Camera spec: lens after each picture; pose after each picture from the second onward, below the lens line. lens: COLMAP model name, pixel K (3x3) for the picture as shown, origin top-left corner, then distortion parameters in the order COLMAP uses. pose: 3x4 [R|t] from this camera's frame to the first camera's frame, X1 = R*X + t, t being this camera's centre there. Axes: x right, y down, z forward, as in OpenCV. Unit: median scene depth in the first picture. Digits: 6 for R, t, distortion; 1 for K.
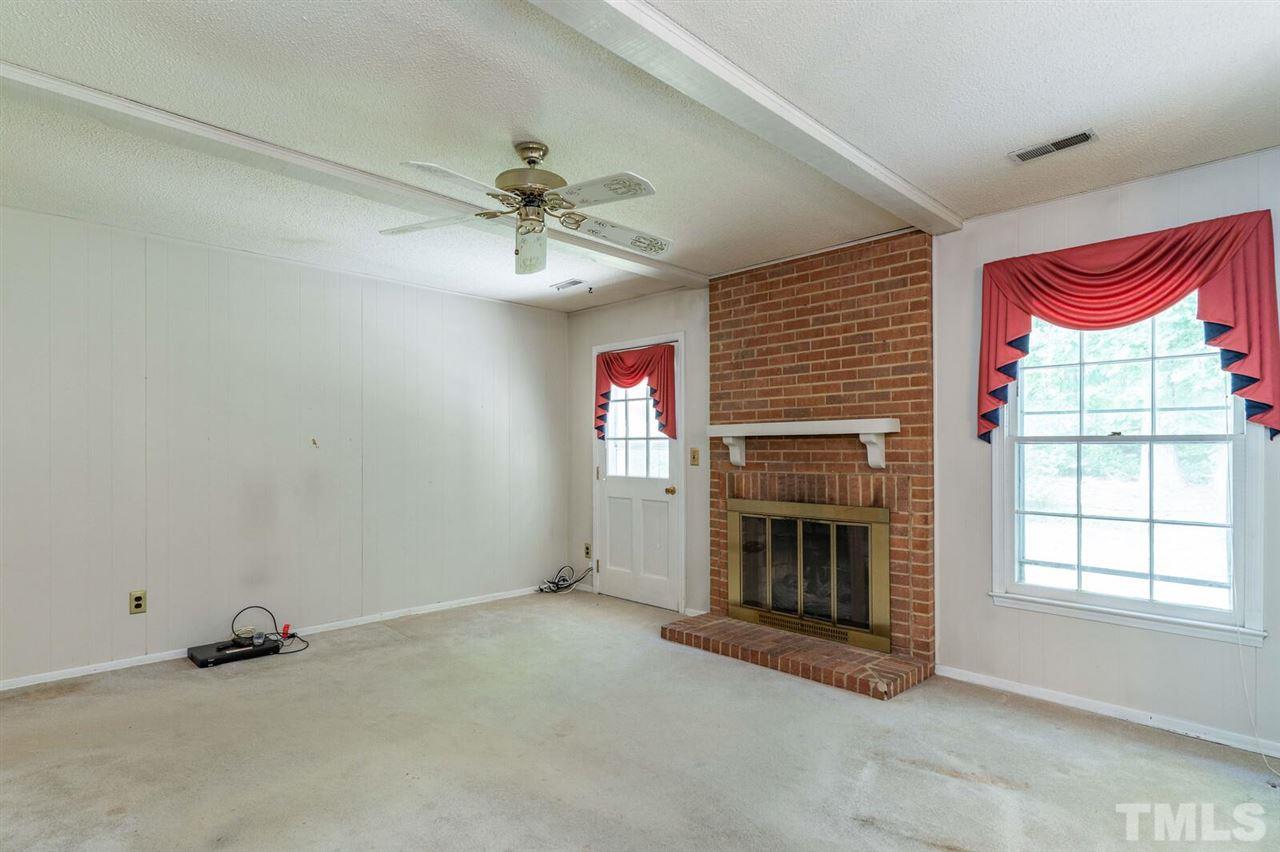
lens RADIAL K [[654.7, 0, 633.0], [0, 654.7, 449.3], [0, 0, 1]] dist [-0.002245, 0.002232]
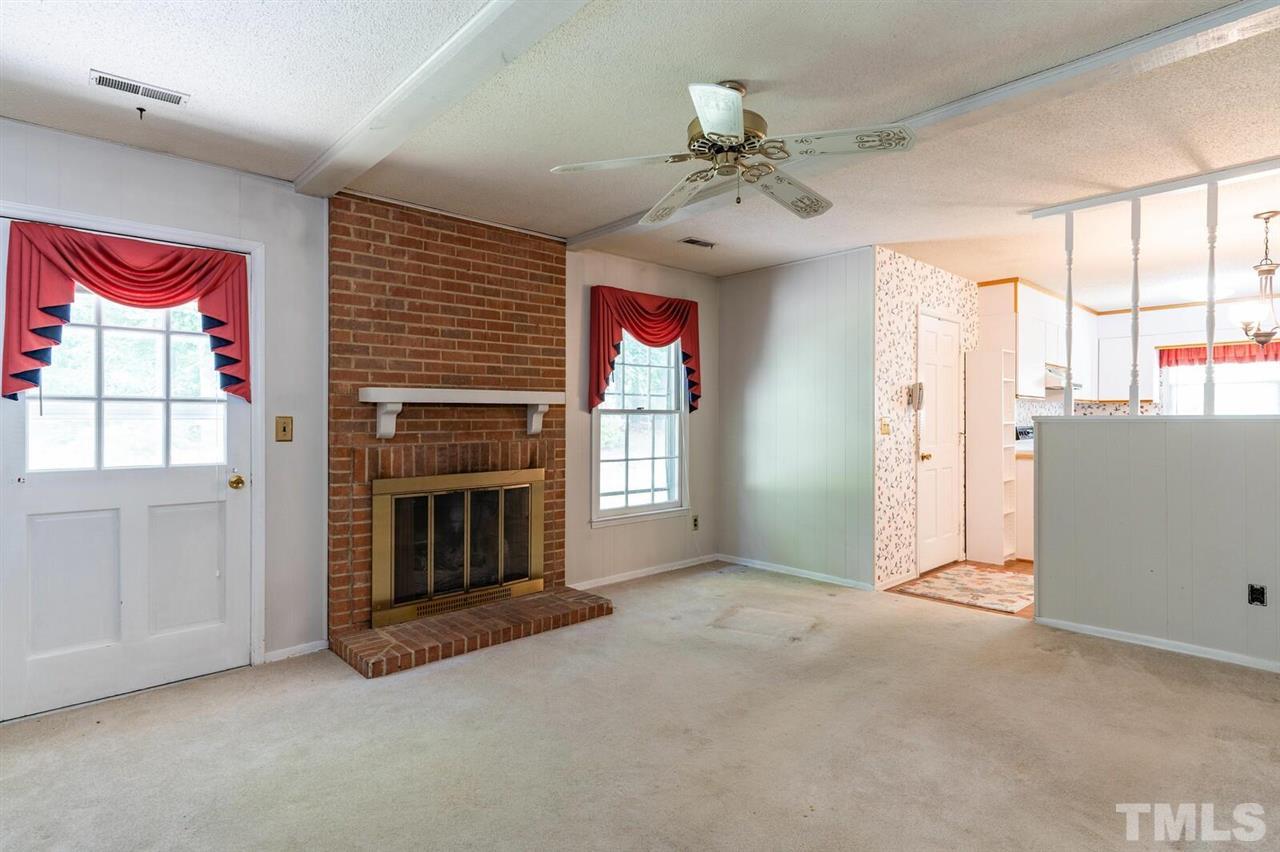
lens RADIAL K [[654.7, 0, 633.9], [0, 654.7, 423.5], [0, 0, 1]] dist [-0.002245, 0.002232]
pose [[0.030489, -0.008384, 0.999500, -0.700461], [0.002022, 0.999963, 0.008327, 0.000440], [-0.999533, 0.001767, 0.030505, 0.718970]]
